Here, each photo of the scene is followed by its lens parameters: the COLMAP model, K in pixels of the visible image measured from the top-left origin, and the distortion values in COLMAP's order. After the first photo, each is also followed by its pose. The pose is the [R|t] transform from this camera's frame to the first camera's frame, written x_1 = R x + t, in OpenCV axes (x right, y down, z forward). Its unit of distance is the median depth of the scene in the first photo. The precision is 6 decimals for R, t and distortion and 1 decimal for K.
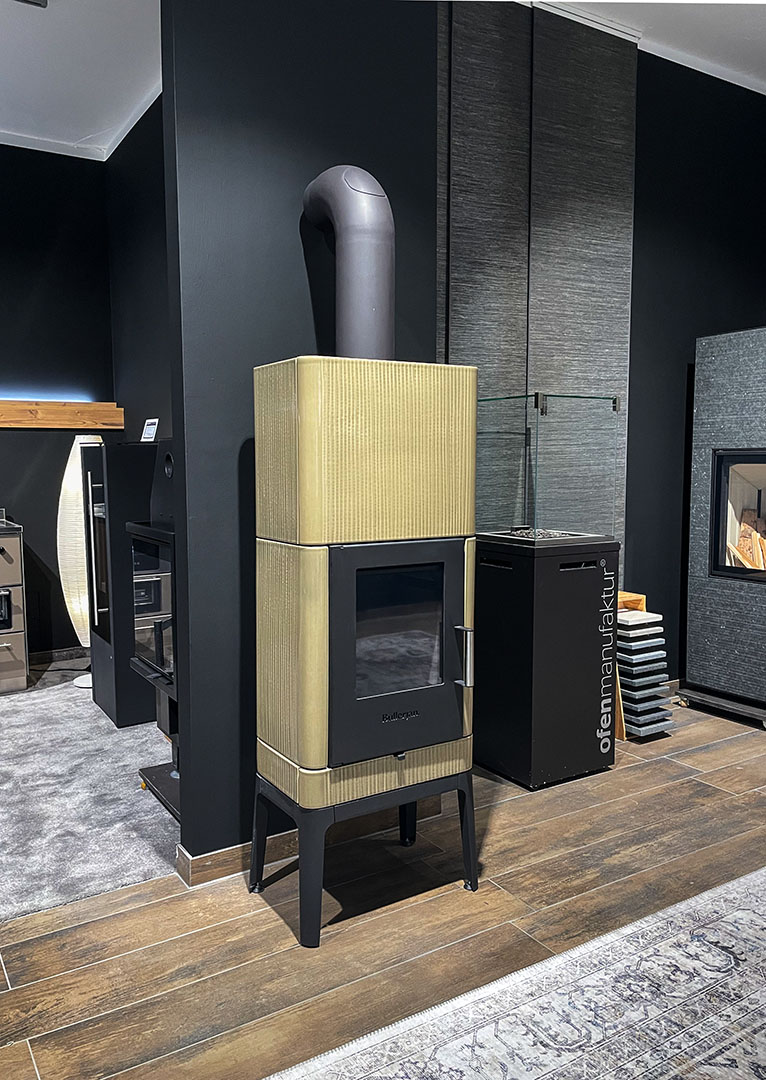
lens RADIAL K [[857.5, 0, 383.6], [0, 857.5, 530.2], [0, 0, 1]] dist [0.041251, -0.024986]
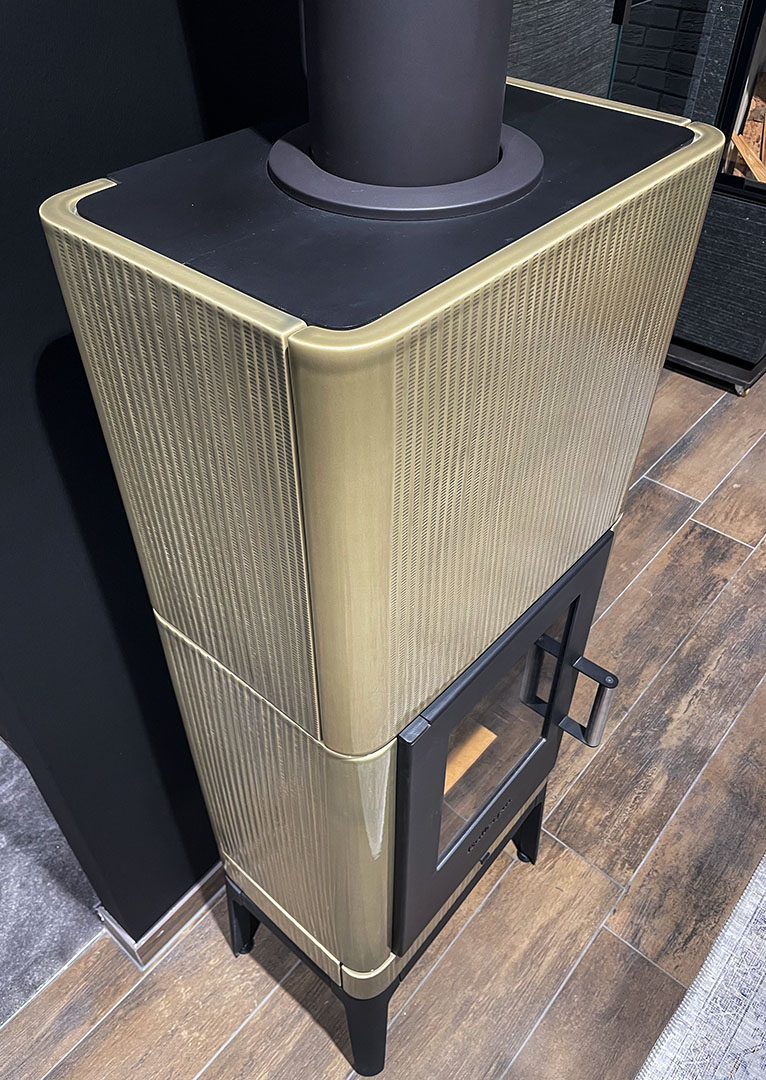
lens RADIAL K [[857.5, 0, 385.9], [0, 857.5, 540.5], [0, 0, 1]] dist [0.041251, -0.024986]
pose [[0.953981, -0.208482, 0.215536, -0.127318], [0.032876, 0.787155, 0.615879, -0.283162], [-0.298060, -0.580451, 0.757785, 0.666836]]
